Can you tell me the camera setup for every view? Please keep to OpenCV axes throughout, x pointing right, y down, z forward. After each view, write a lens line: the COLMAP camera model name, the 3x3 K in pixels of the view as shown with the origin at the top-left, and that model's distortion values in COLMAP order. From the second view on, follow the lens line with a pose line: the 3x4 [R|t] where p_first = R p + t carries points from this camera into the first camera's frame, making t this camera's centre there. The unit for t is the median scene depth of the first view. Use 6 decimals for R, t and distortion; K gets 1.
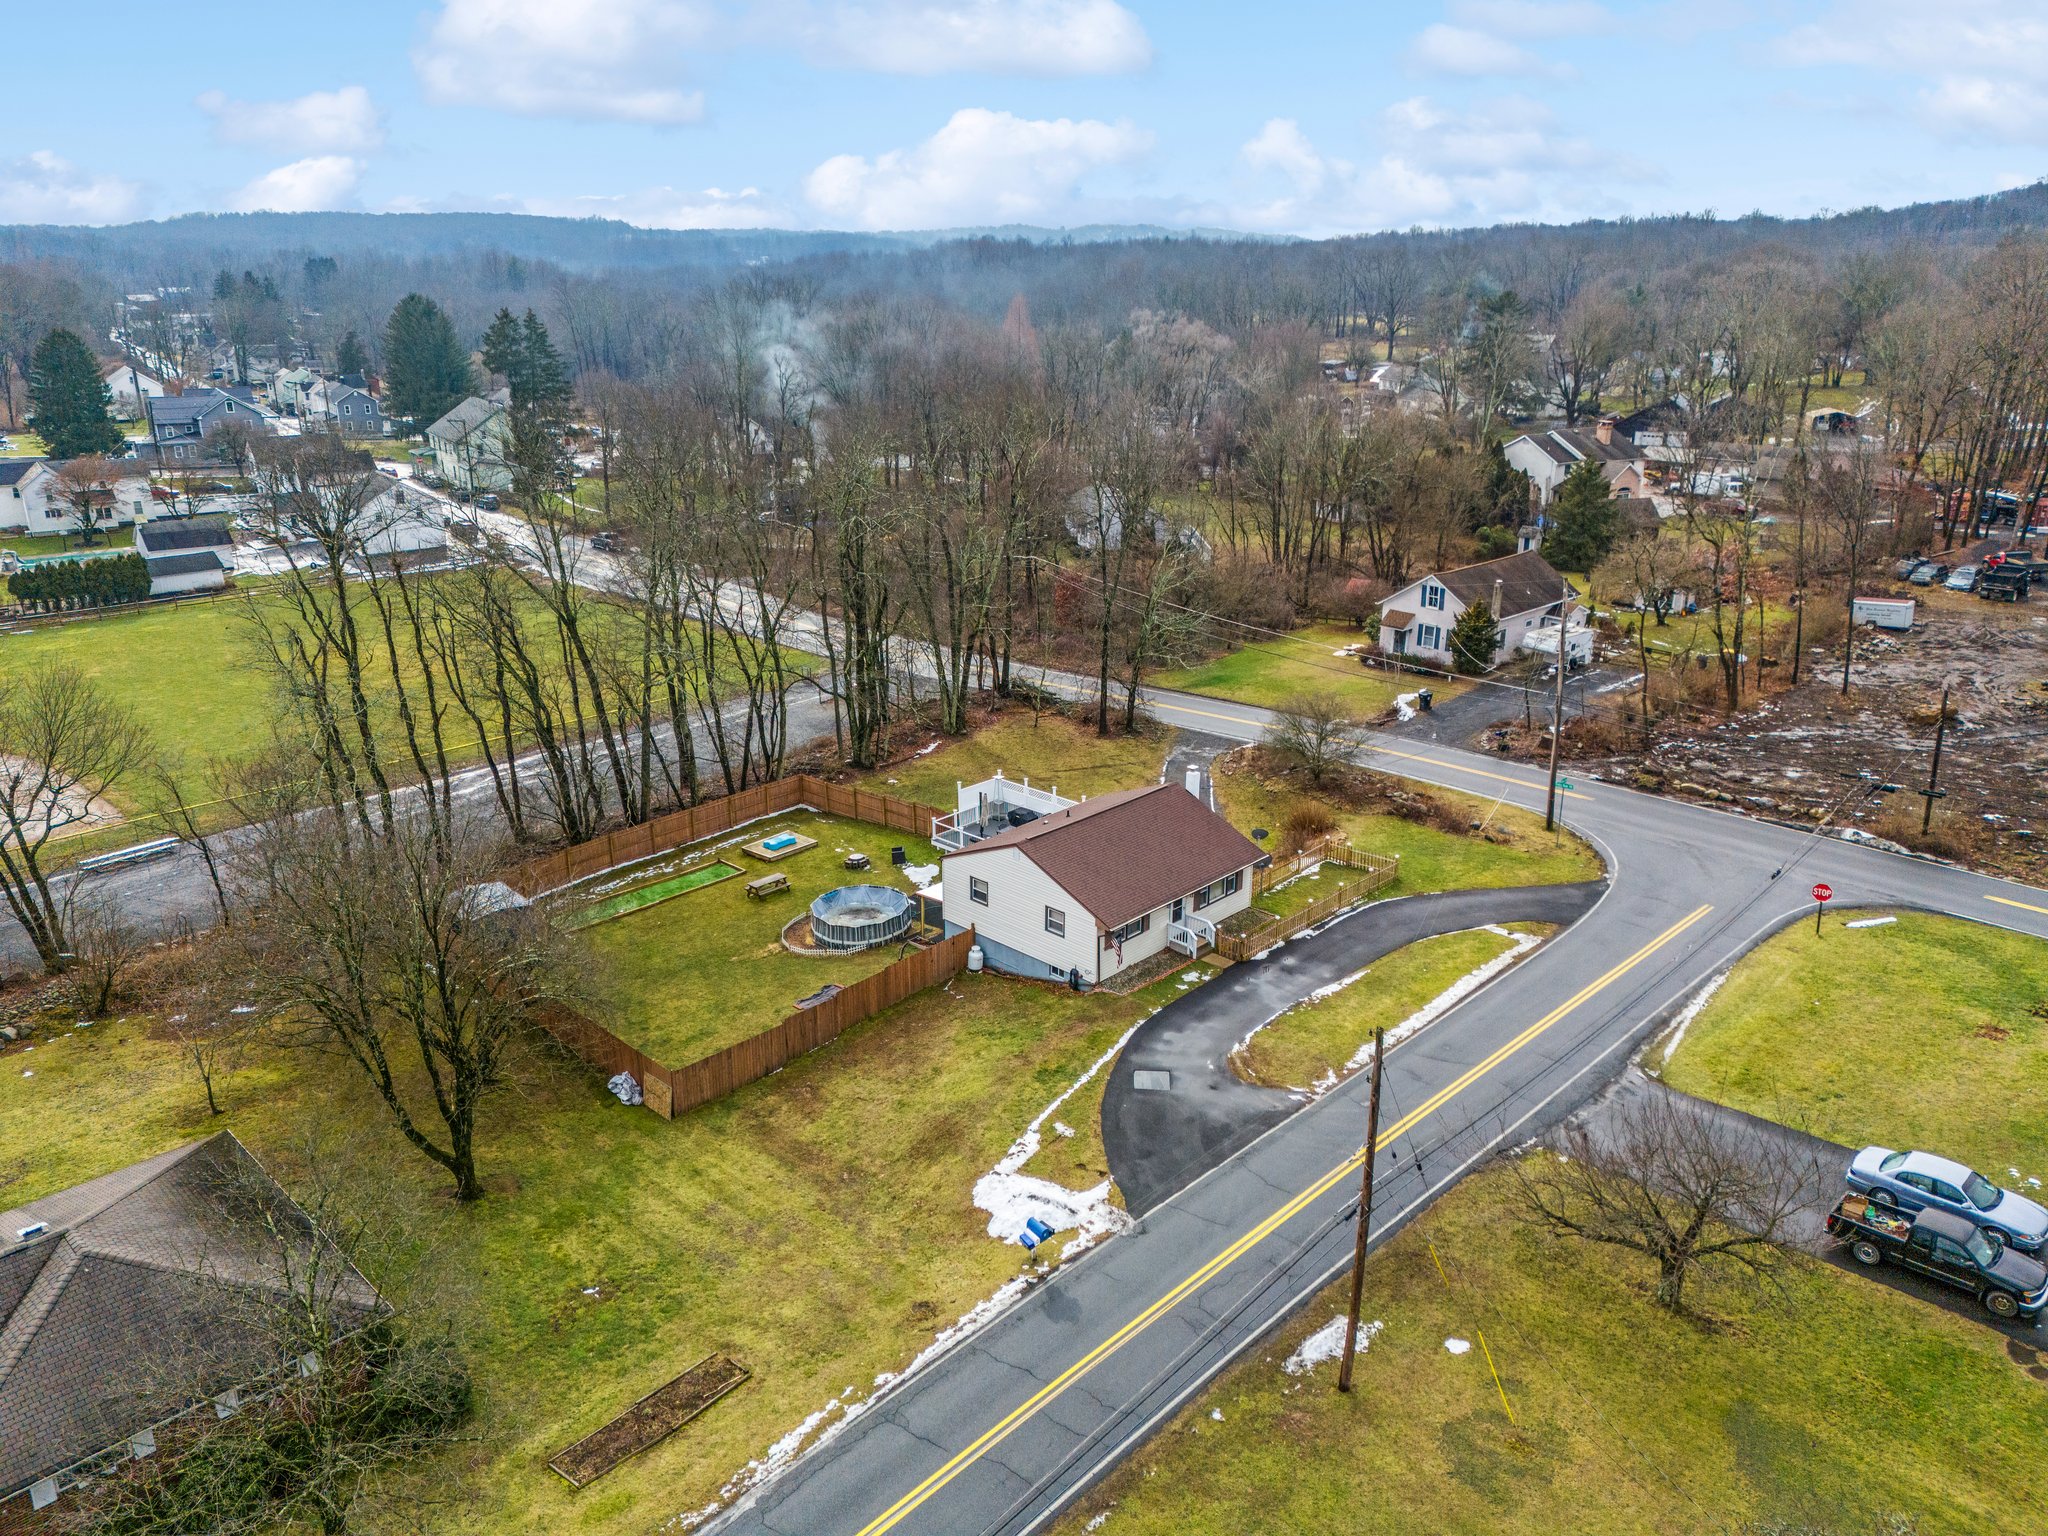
lens RADIAL K [[1494.8, 0, 1017.3], [0, 1494.8, 765.5], [0, 0, 1]] dist [0.069195, -0.064717]
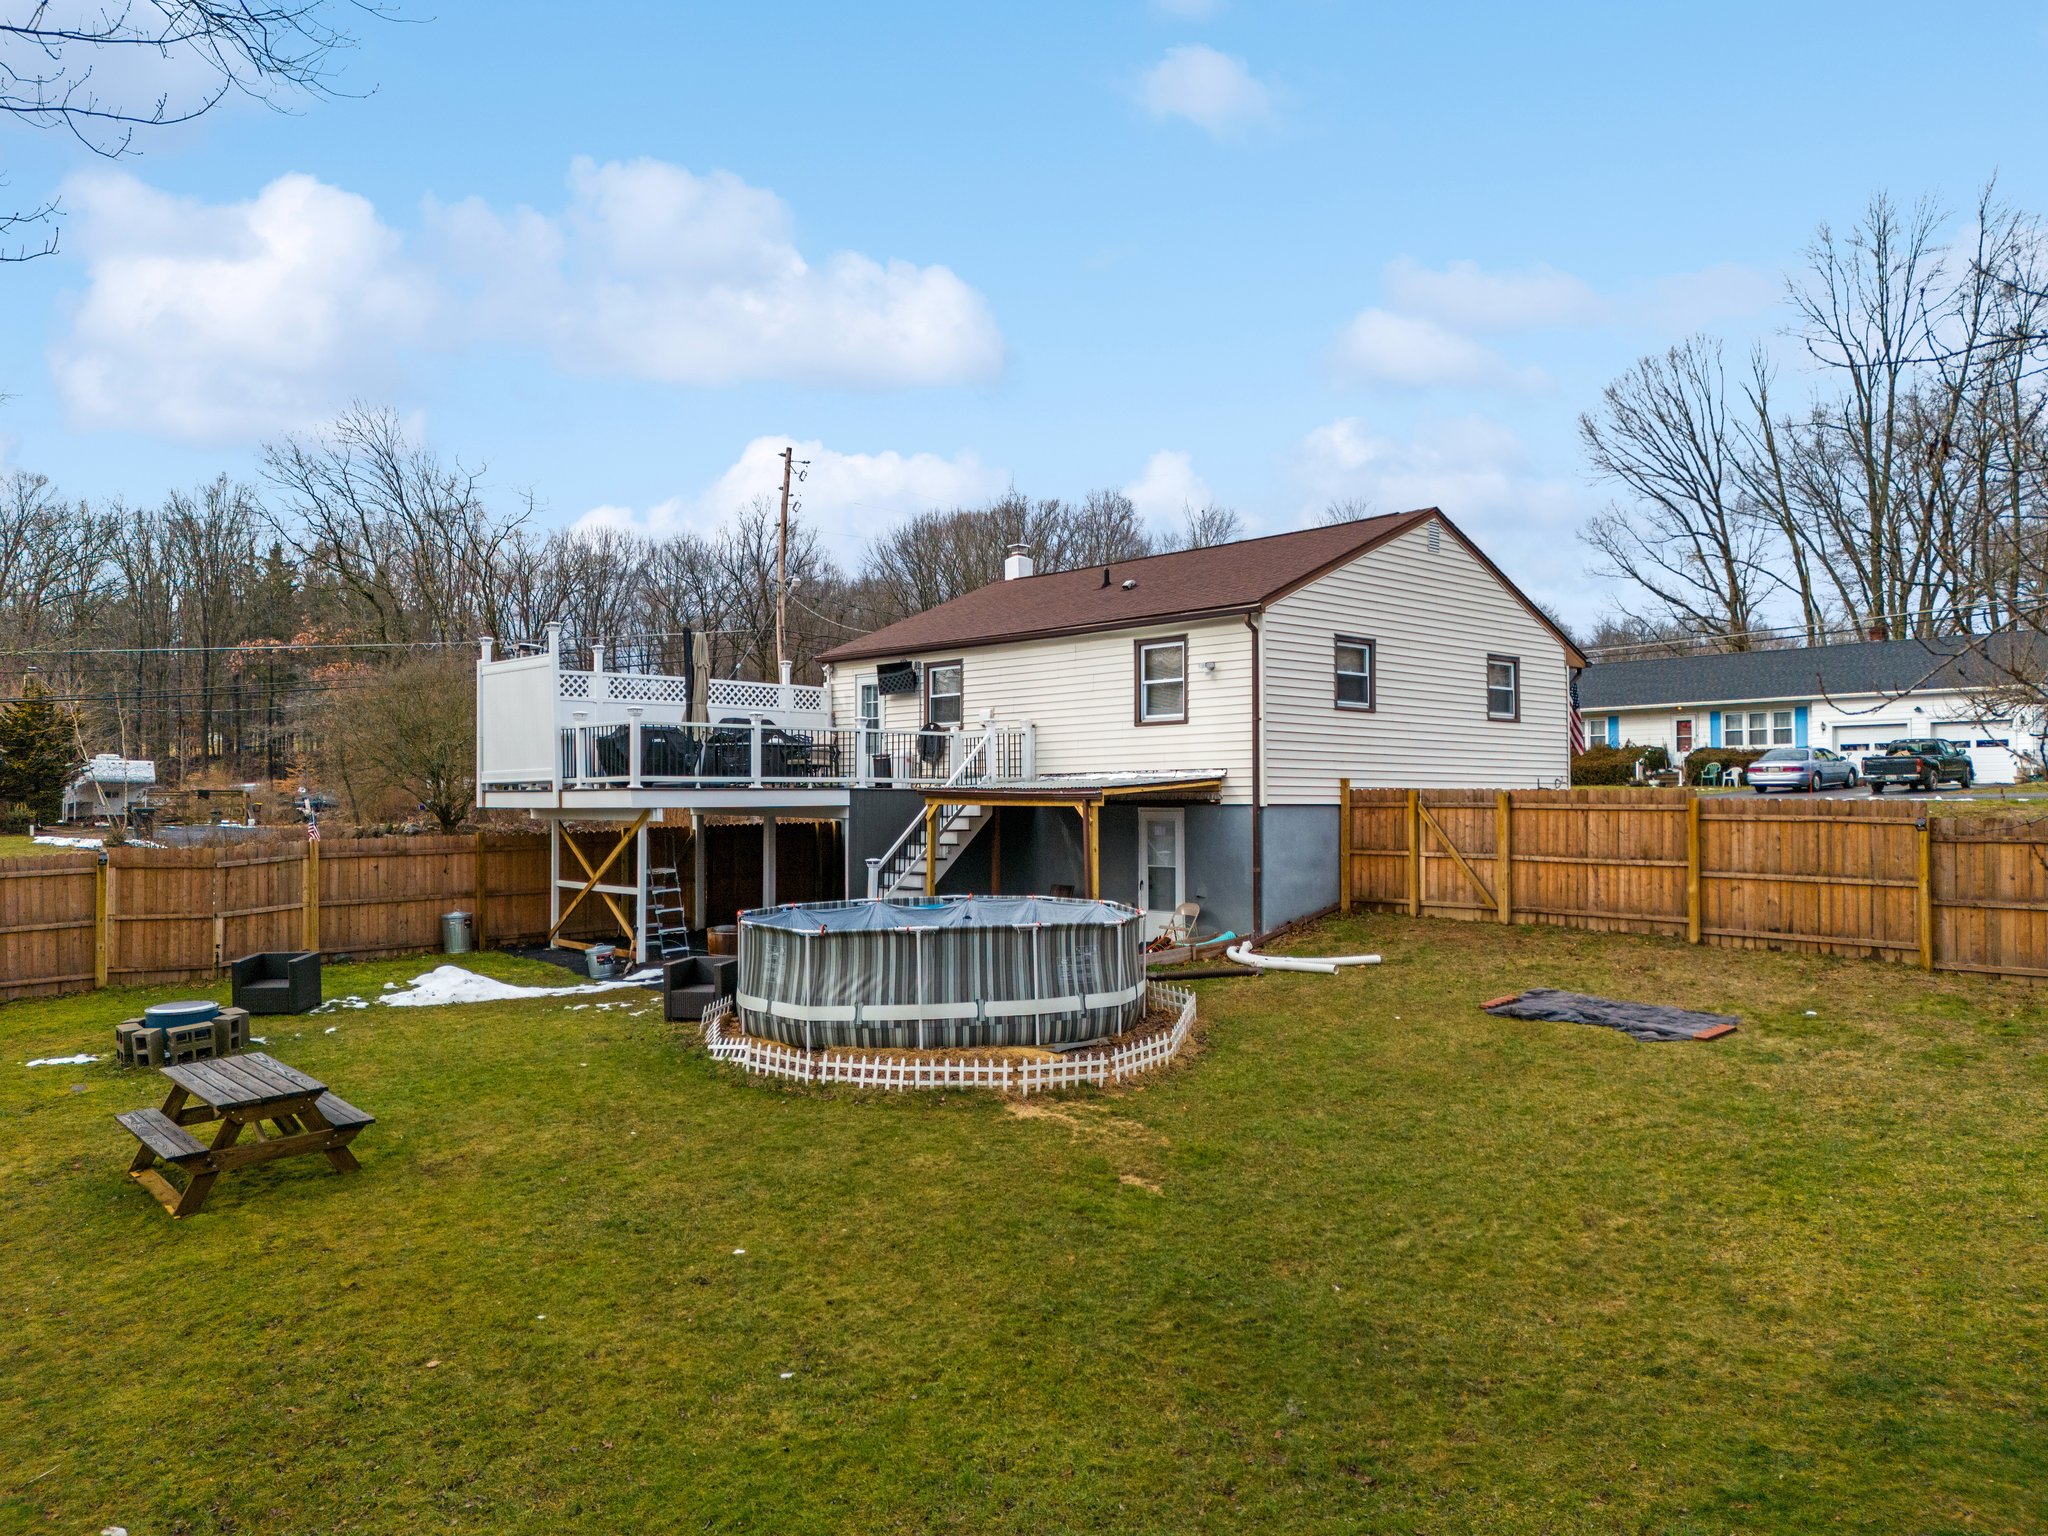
lens RADIAL K [[1446.5, 0, 1050.6], [0, 1446.5, 768.6], [0, 0, 1]] dist [0.058017, -0.019200]
pose [[0.034970, 0.021421, 0.999159, -0.388560], [0.322030, 0.946203, -0.031556, 0.093487], [-0.946083, 0.322863, 0.026190, 1.073558]]
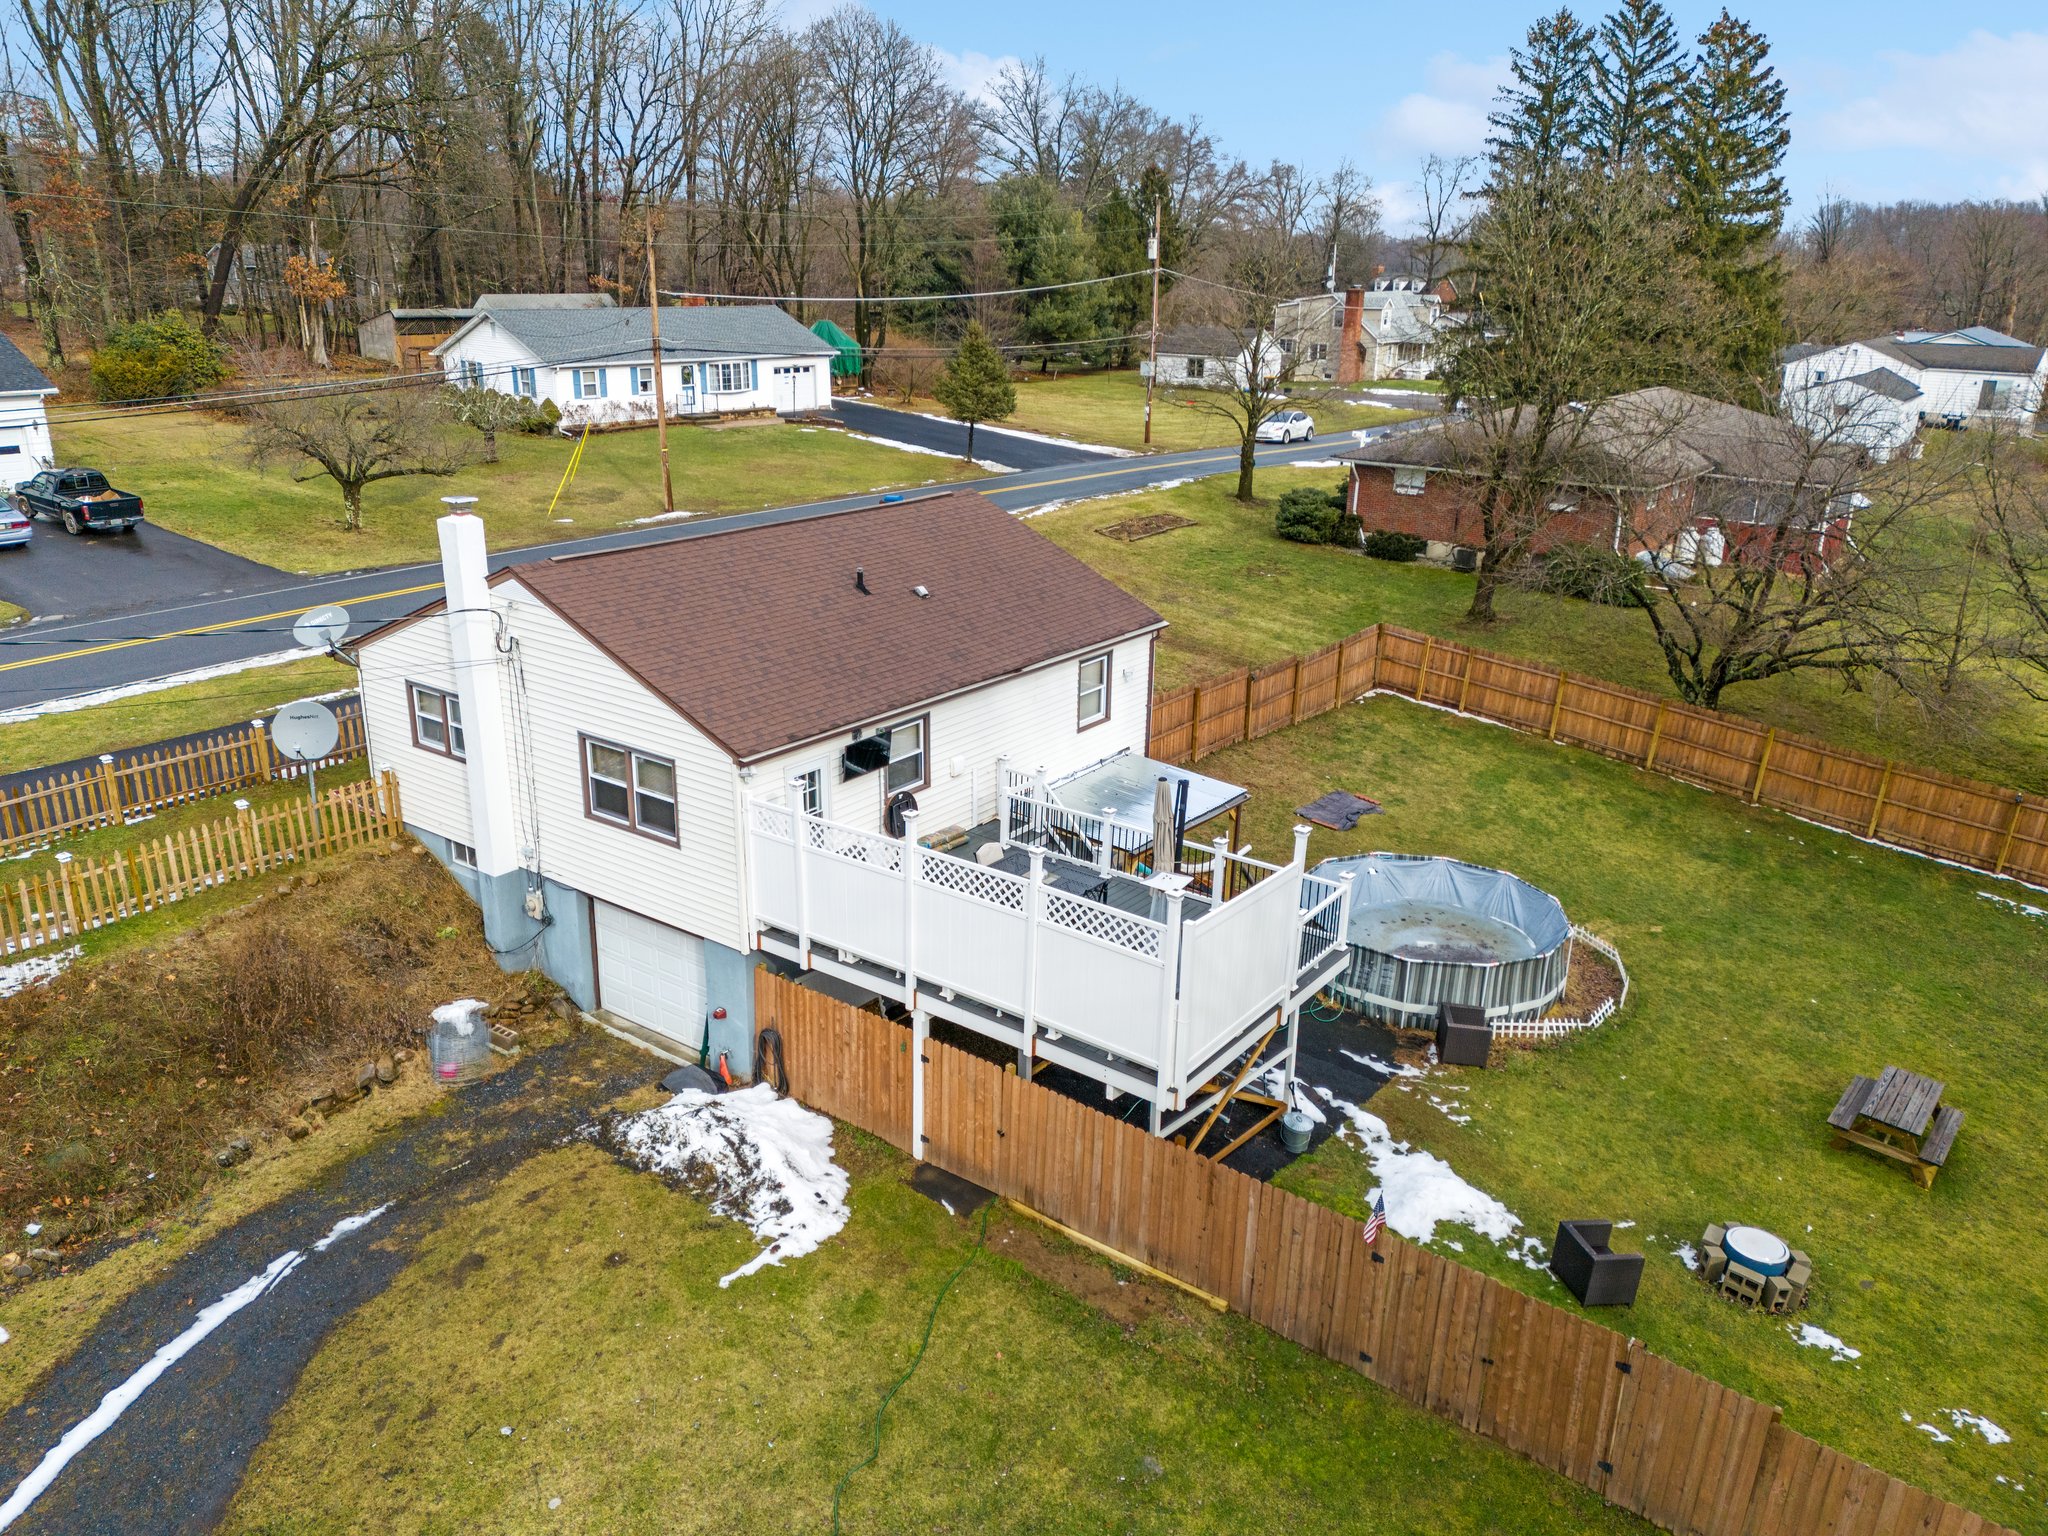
lens RADIAL K [[1494.8, 0, 1026.9], [0, 1494.8, 778.1], [0, 0, 1]] dist [0.069195, -0.064717]
pose [[-0.992033, 0.021430, -0.124144, 0.041610], [-0.059859, 0.786904, 0.614166, -0.167993], [0.110851, 0.616704, -0.779352, 1.391571]]
